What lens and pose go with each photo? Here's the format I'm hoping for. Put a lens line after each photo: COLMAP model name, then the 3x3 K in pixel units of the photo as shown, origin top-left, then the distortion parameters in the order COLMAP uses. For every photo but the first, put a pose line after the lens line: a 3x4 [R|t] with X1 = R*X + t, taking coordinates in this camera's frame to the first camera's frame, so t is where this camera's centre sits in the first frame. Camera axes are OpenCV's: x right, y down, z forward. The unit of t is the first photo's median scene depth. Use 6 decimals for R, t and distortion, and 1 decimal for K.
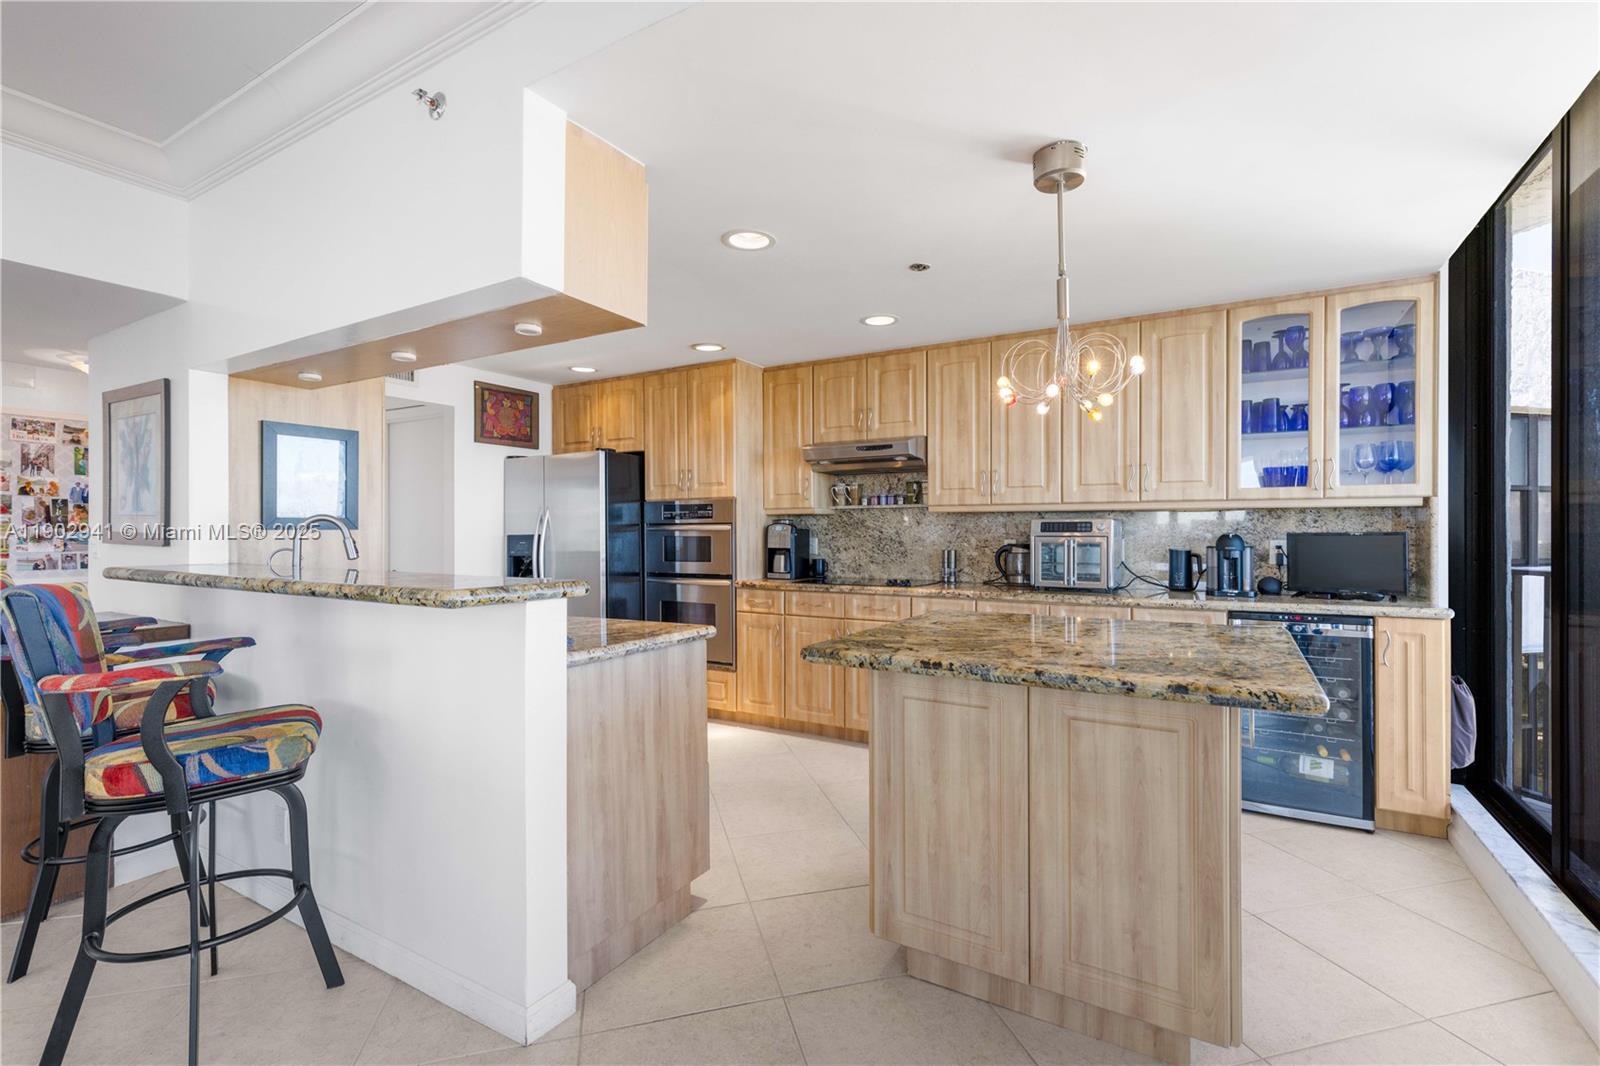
lens RADIAL K [[714.1, 0, 807.0], [0, 714.1, 533.1], [0, 0, 1]] dist [0.007208, -0.002422]
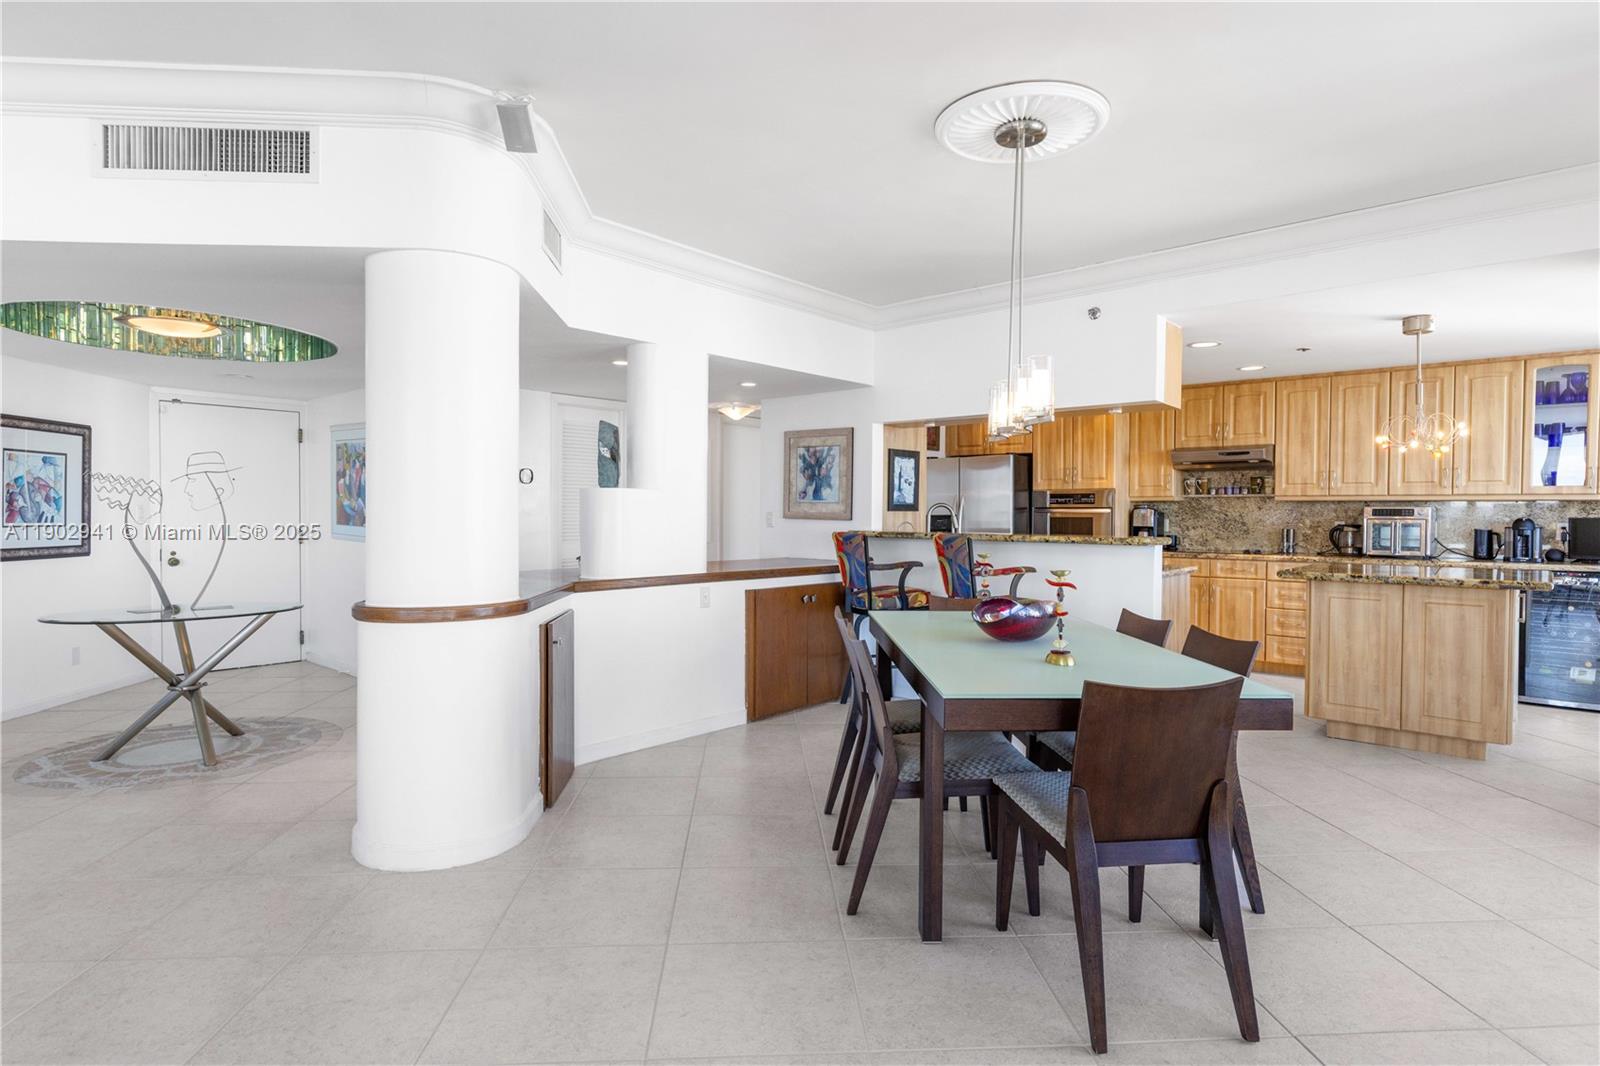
lens RADIAL K [[848.4, 0, 809.3], [0, 848.4, 531.2], [0, 0, 1]] dist [0.001474, -0.000642]
pose [[0.982774, 0.010693, -0.184499, -0.479532], [-0.007074, 0.999770, 0.020267, 0.002774], [0.184674, -0.018613, 0.982624, -0.896917]]
